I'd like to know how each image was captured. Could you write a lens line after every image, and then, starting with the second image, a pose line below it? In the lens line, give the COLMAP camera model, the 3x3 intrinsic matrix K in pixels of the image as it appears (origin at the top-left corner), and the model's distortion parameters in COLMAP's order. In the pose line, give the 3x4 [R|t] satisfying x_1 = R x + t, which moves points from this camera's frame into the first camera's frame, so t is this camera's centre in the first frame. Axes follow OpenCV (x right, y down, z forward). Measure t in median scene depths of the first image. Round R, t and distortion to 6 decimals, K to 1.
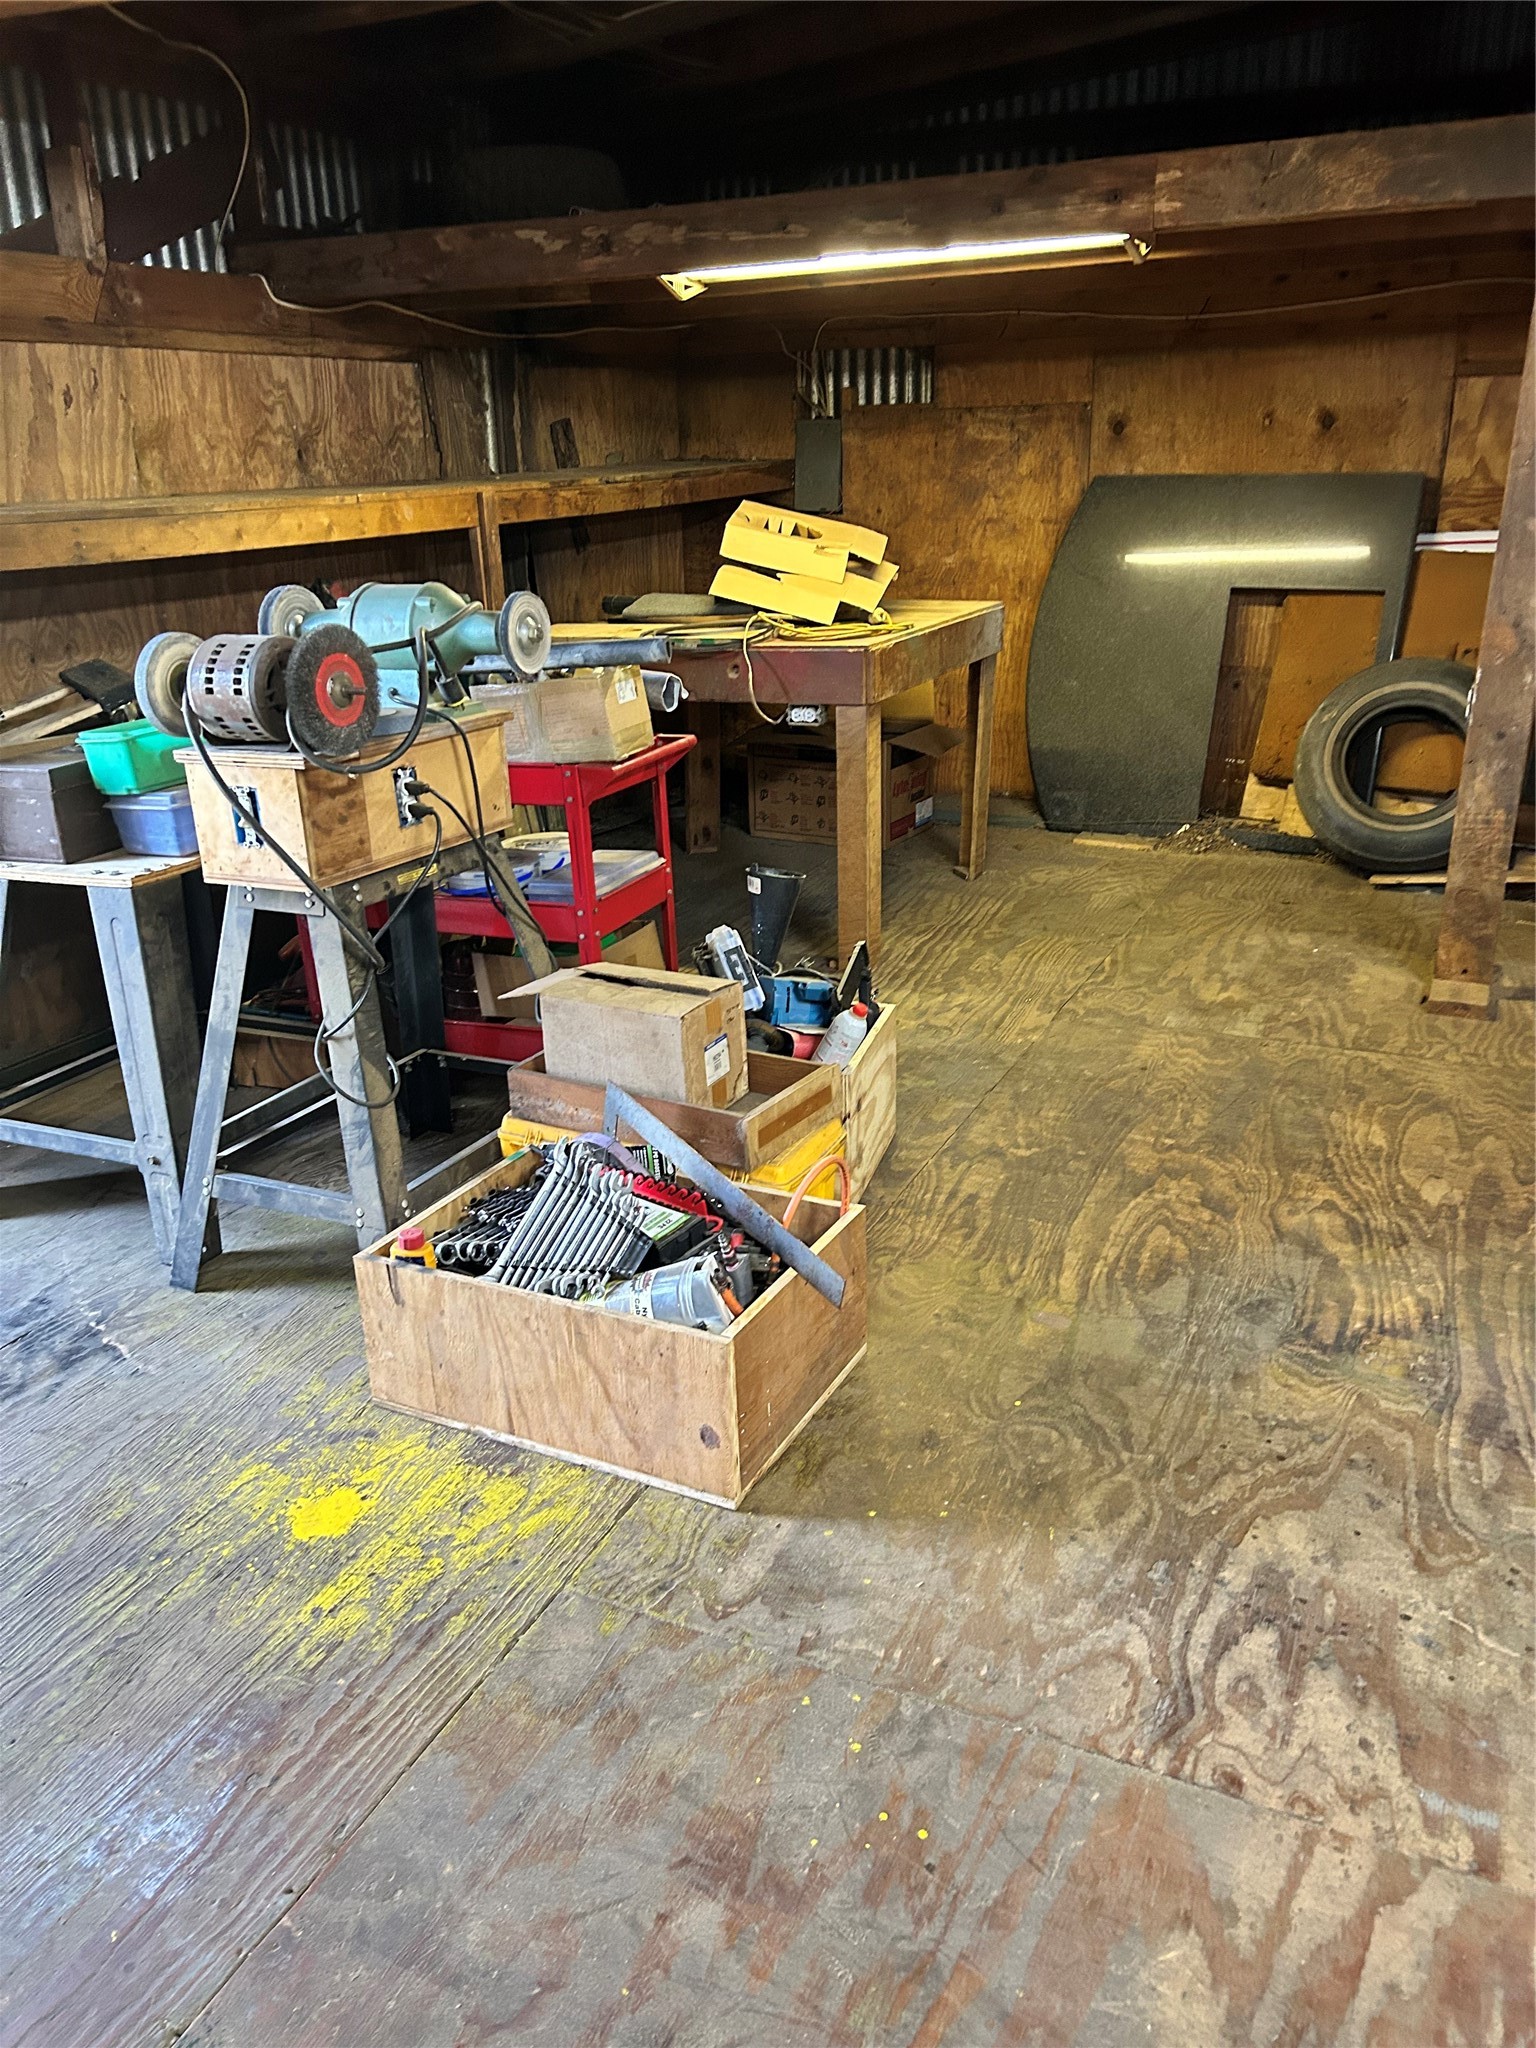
lens RADIAL K [[1531.1, 0, 757.1], [0, 1531.1, 1042.6], [0, 0, 1]] dist [0.044700, -0.047155]
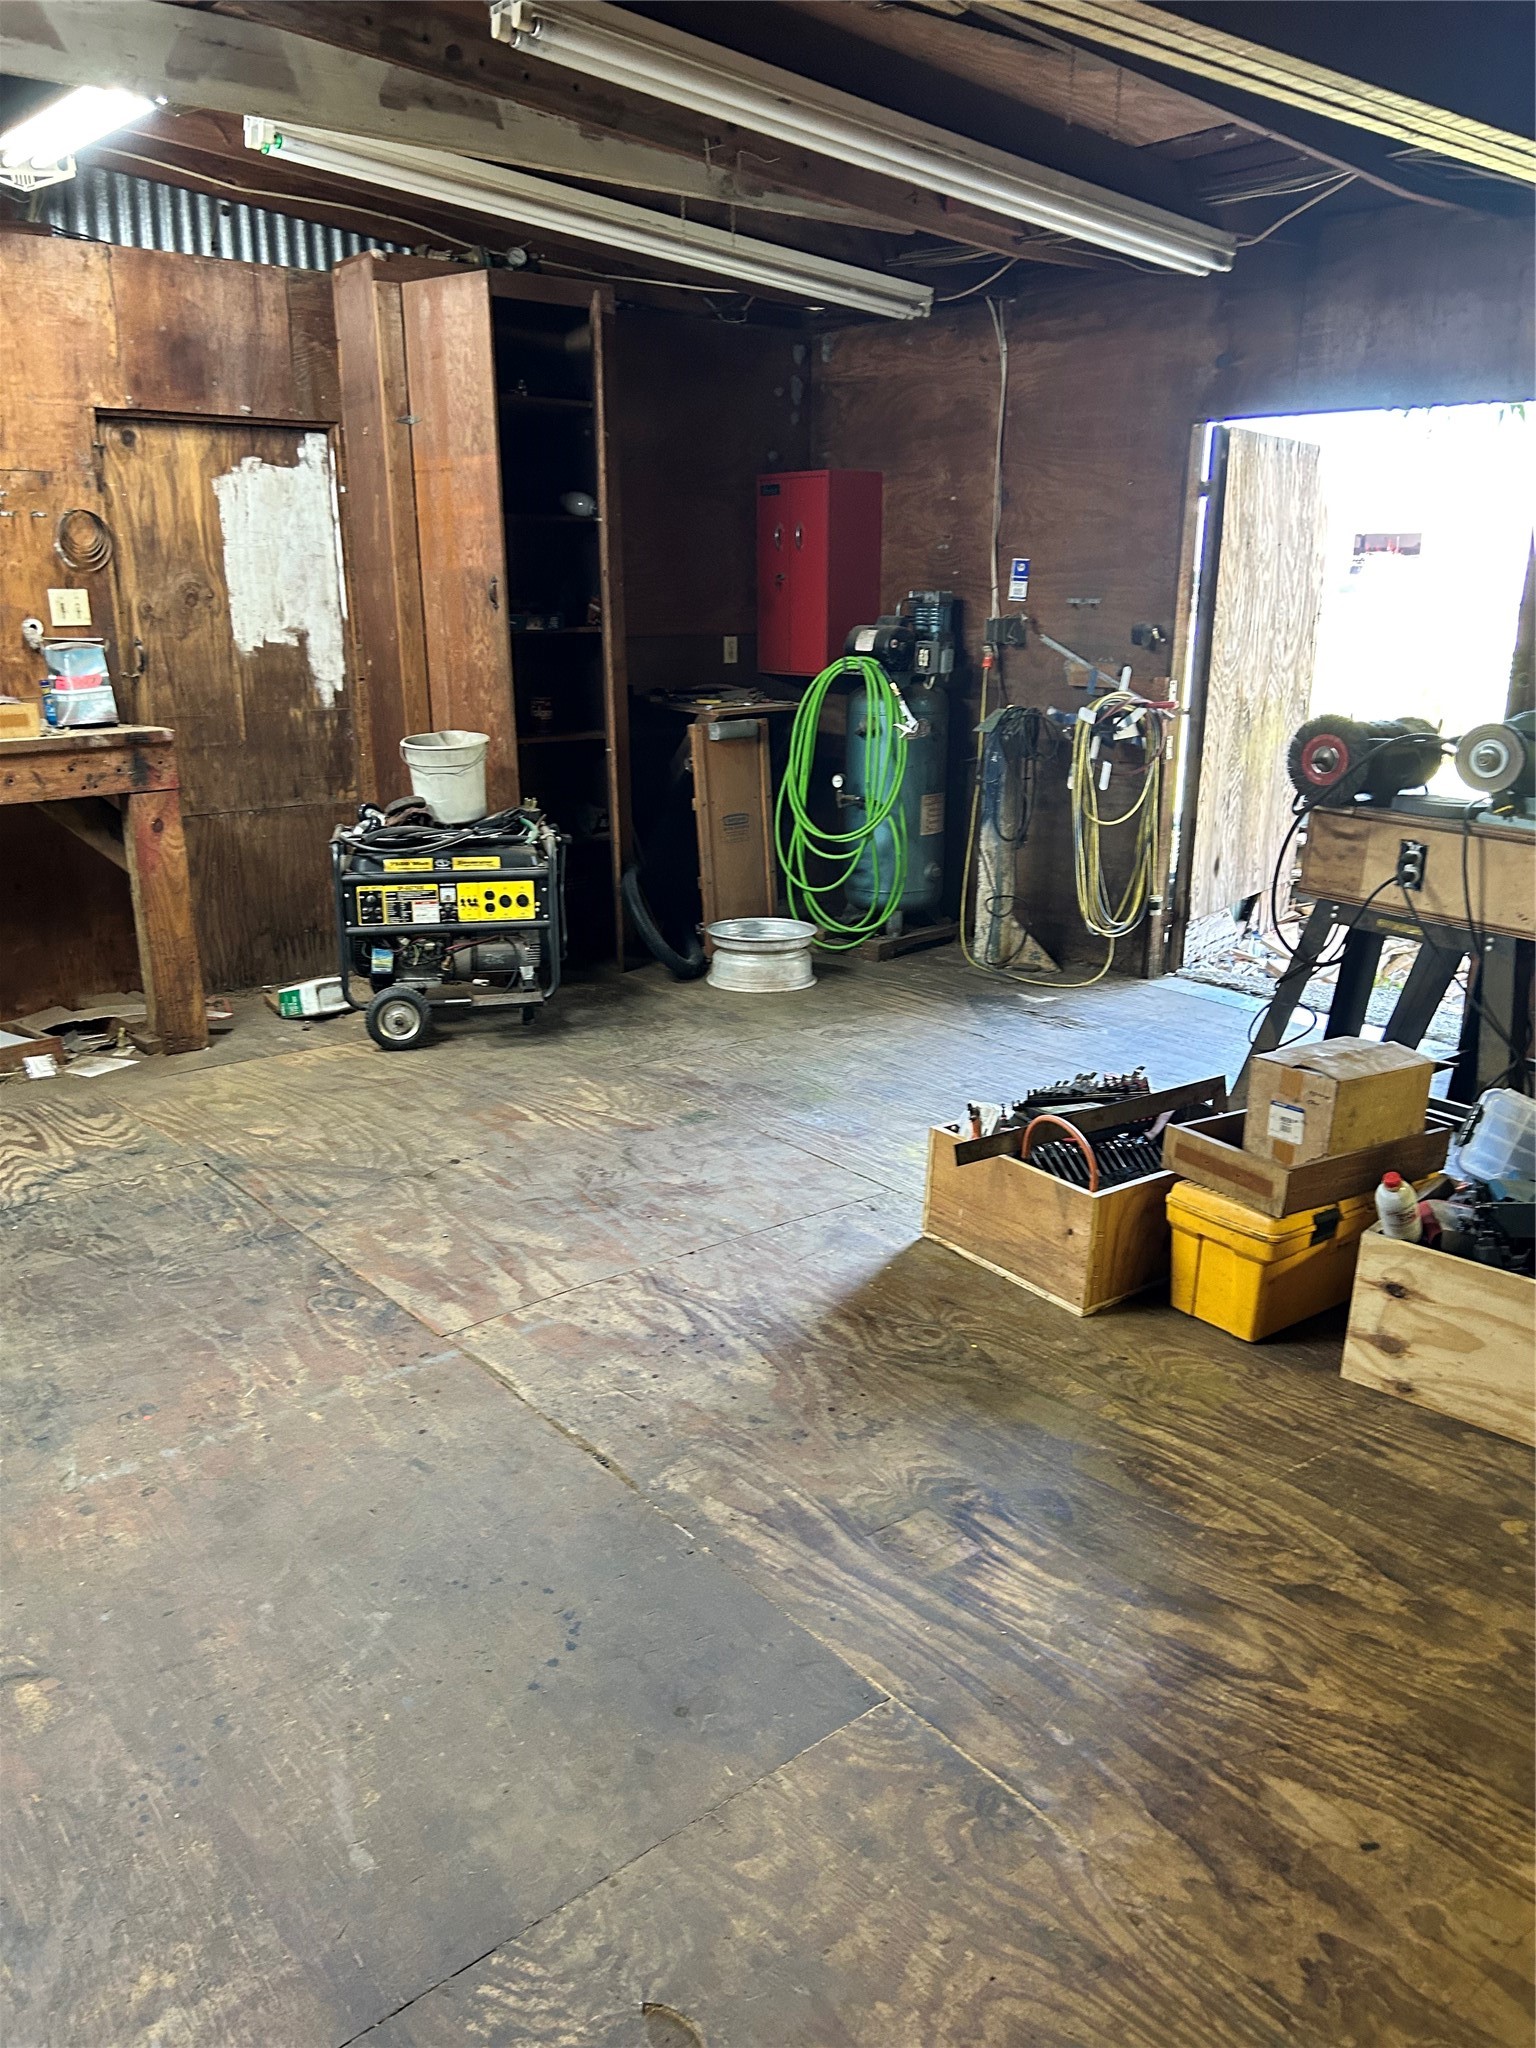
lens RADIAL K [[1531.1, 0, 736.5], [0, 1531.1, 1027.1], [0, 0, 1]] dist [0.044700, -0.047155]
pose [[-0.423320, 0.281178, -0.861243, 0.722097], [-0.324400, 0.840547, 0.433872, -0.267853], [0.845911, 0.463054, -0.264606, 0.598850]]
